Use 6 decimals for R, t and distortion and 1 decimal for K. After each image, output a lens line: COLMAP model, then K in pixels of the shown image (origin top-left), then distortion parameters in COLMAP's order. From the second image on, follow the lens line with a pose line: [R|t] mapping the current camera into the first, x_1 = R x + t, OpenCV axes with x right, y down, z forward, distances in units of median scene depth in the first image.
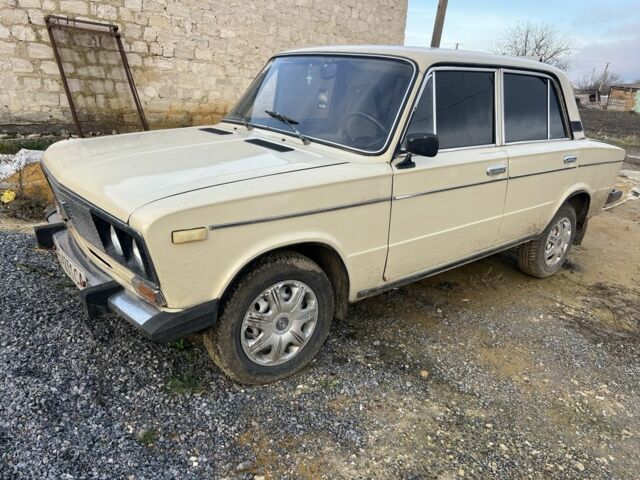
lens RADIAL K [[495.1, 0, 320.8], [0, 495.1, 241.0], [0, 0, 1]] dist [0.023250, -0.022335]
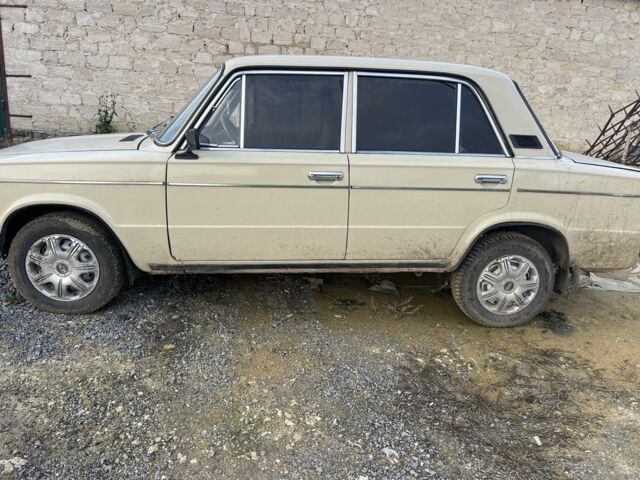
lens RADIAL K [[495.1, 0, 317.4], [0, 495.1, 239.2], [0, 0, 1]] dist [0.023250, -0.022335]
pose [[0.817013, 0.135617, -0.560444, 1.015942], [-0.177253, 0.983956, -0.020300, 0.000504], [0.548700, 0.115926, 0.827943, 0.243955]]
